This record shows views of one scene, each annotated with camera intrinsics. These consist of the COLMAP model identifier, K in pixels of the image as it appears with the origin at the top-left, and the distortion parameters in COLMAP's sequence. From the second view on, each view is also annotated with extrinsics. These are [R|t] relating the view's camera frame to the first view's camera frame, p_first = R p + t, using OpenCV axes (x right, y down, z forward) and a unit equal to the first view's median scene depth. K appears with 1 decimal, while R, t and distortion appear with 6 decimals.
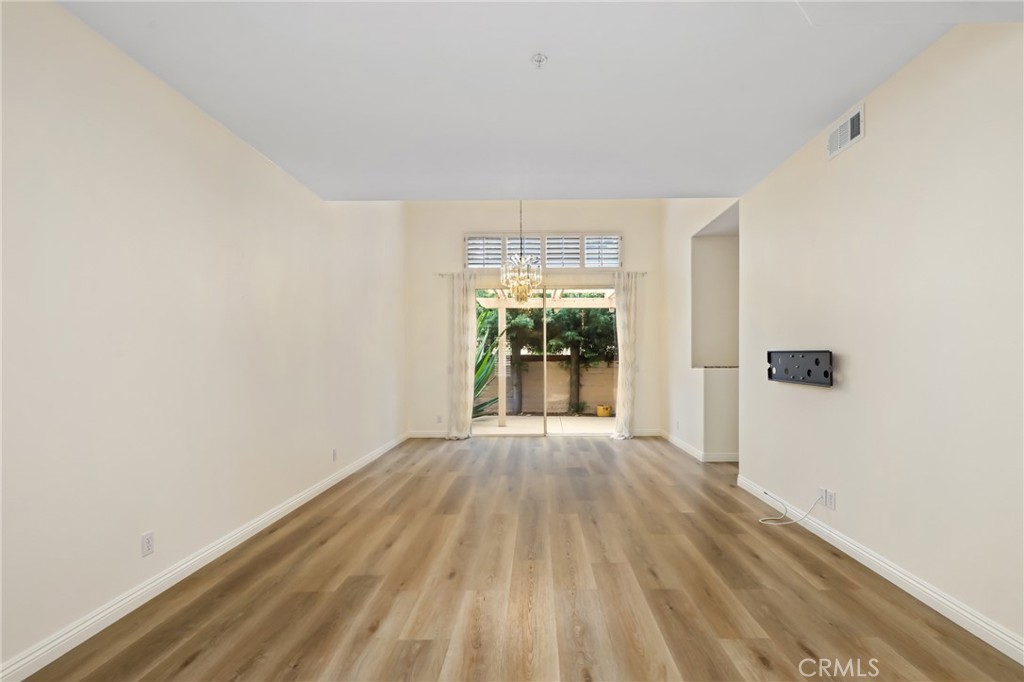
lens RADIAL K [[474.6, 0, 532.0], [0, 474.6, 359.7], [0, 0, 1]] dist [0.000757, 0.000193]
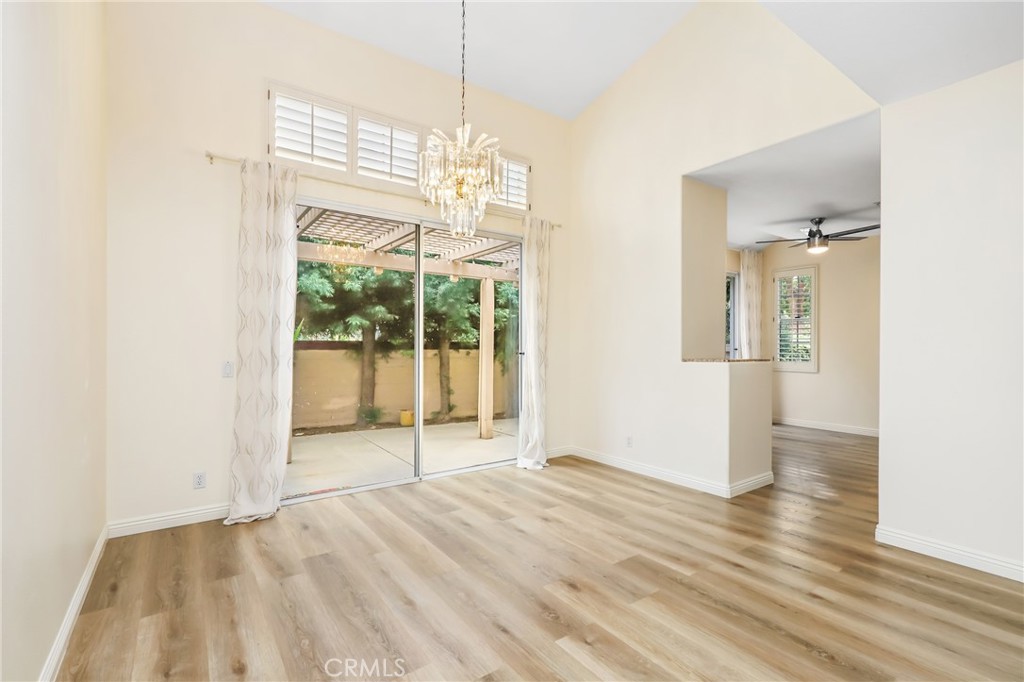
lens RADIAL K [[469.0, 0, 517.9], [0, 469.0, 344.8], [0, 0, 1]] dist [0.002567, 0.000426]
pose [[0.805418, 0.009203, 0.592635, -0.221217], [-0.005288, 0.999951, -0.008341, 0.000476], [-0.592683, 0.003584, 0.805428, 0.478557]]
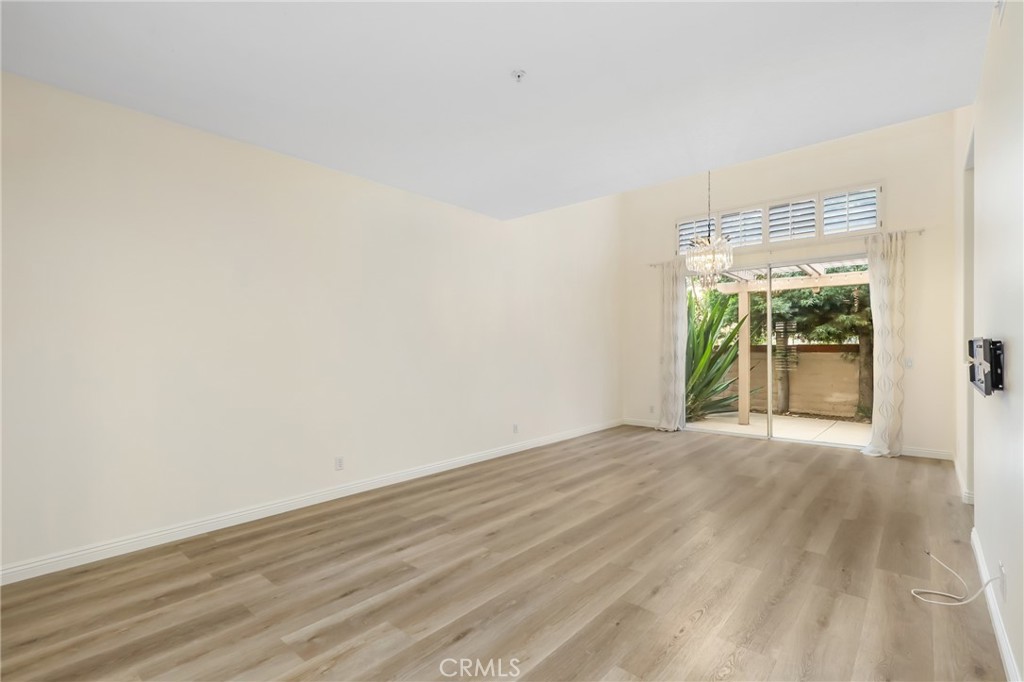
lens RADIAL K [[466.3, 0, 512.1], [0, 466.3, 349.1], [0, 0, 1]] dist [0.001256, 0.000110]
pose [[0.757914, 0.002699, -0.652349, 0.230508], [-0.002712, 0.999996, 0.000986, -0.001936], [0.652349, 0.001022, 0.757918, 0.059183]]
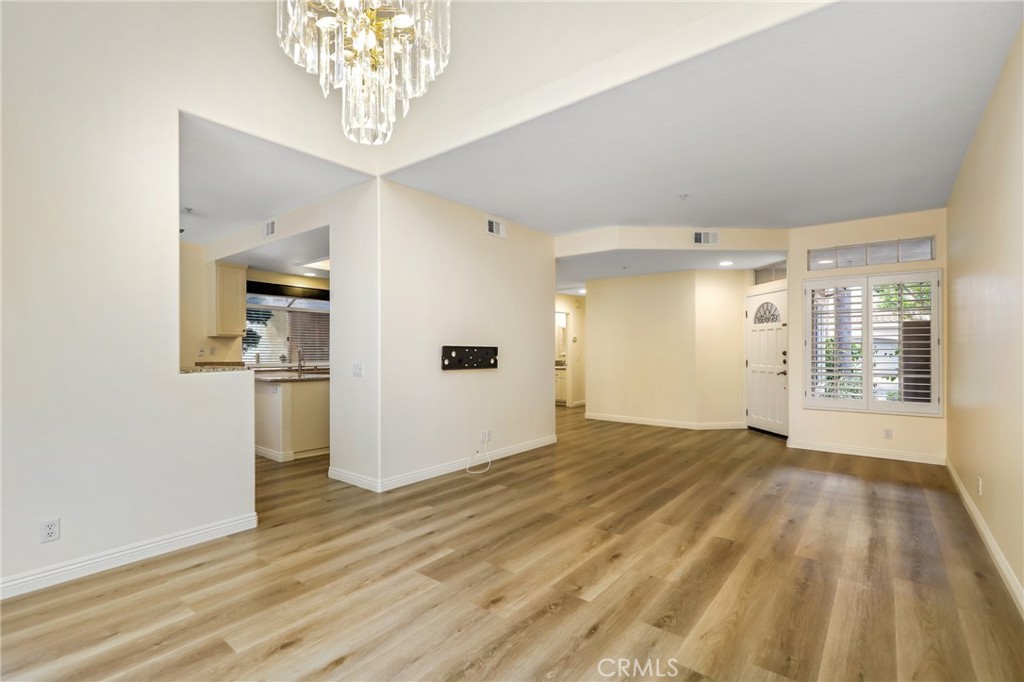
lens RADIAL K [[469.0, 0, 517.9], [0, 469.0, 344.8], [0, 0, 1]] dist [0.002567, 0.000426]
pose [[-0.794084, 0.015427, 0.607613, -0.199819], [0.009728, 0.999872, -0.012672, -0.001463], [-0.607731, -0.004152, -0.794132, 0.962624]]
